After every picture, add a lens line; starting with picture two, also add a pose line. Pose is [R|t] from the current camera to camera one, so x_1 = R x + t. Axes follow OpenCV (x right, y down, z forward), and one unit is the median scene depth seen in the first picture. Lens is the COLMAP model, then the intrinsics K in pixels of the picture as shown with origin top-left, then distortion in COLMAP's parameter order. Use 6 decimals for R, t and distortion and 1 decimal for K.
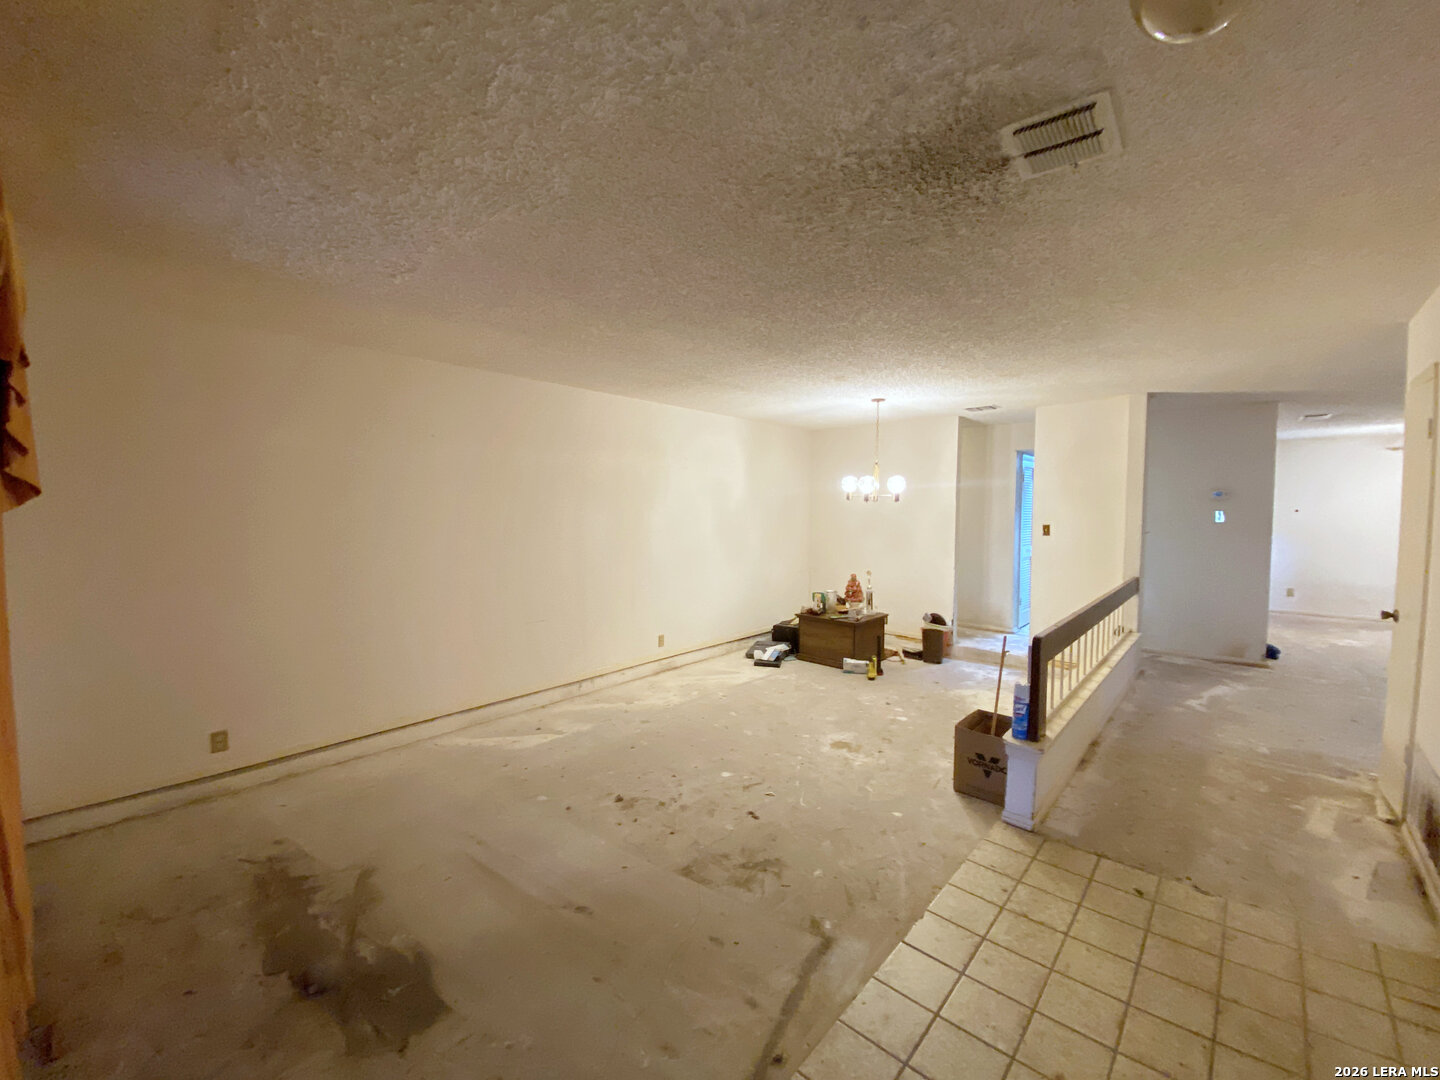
lens RADIAL K [[586.2, 0, 719.1], [0, 586.2, 535.6], [0, 0, 1]] dist [0.000933, -0.000341]
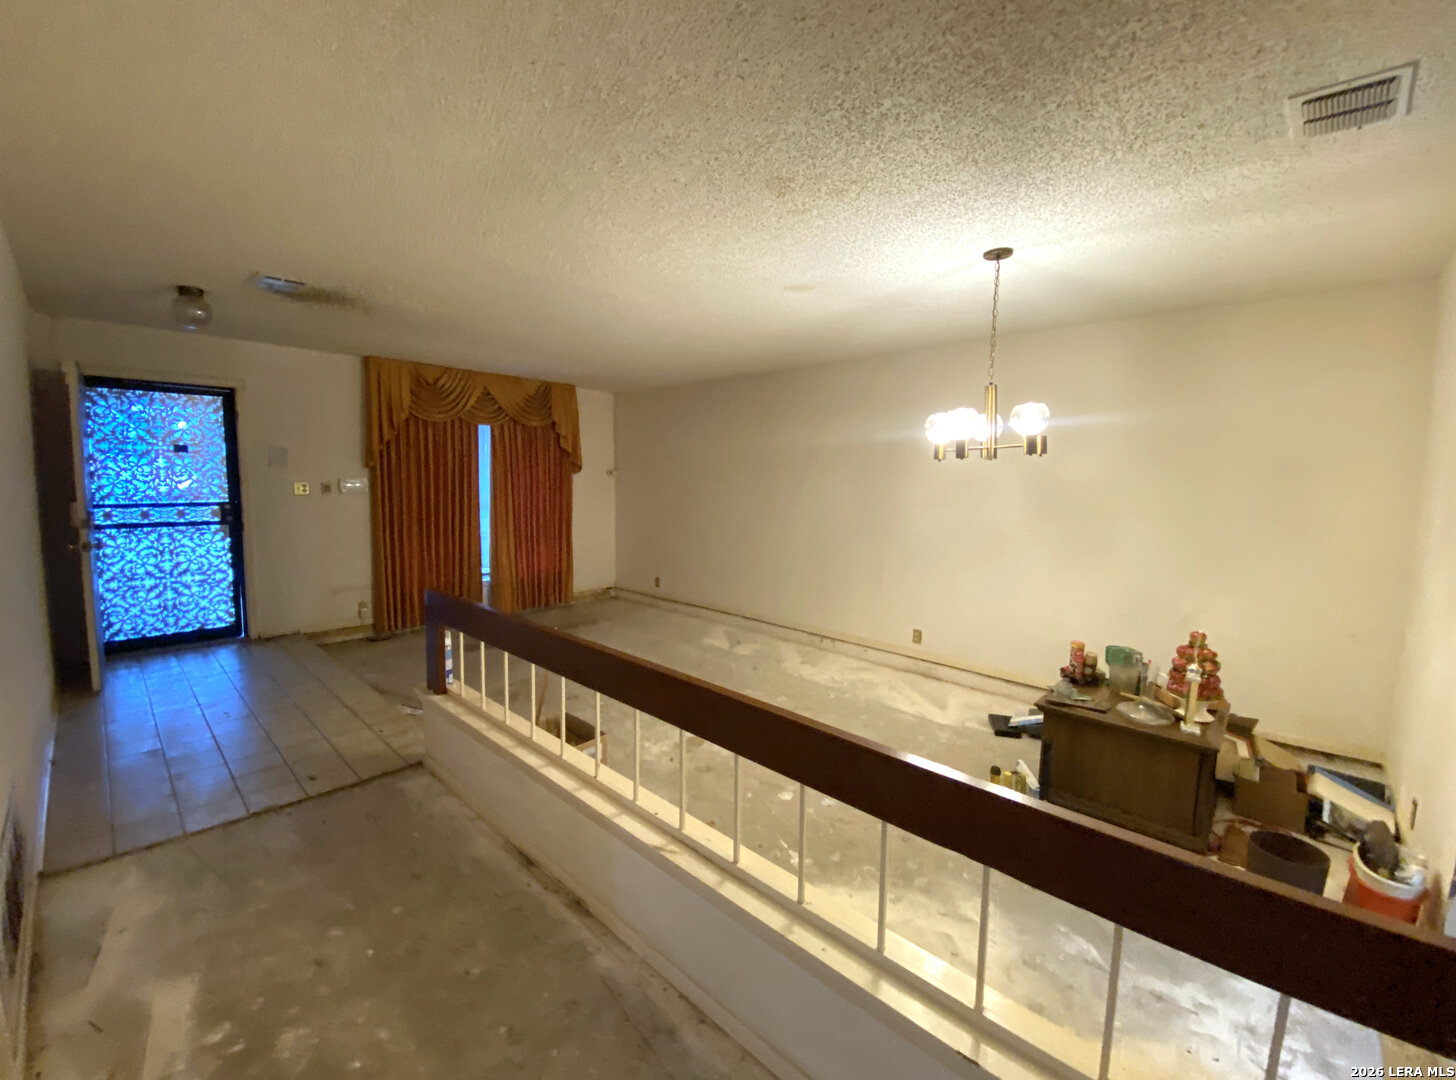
lens RADIAL K [[639.9, 0, 727.7], [0, 639.9, 541.9], [0, 0, 1]] dist [-0.002472, -0.000828]
pose [[-0.043691, 0.102943, -0.993727, 0.988713], [-0.087429, 0.990467, 0.106450, -0.026953], [0.995212, 0.091532, -0.034275, 0.955916]]
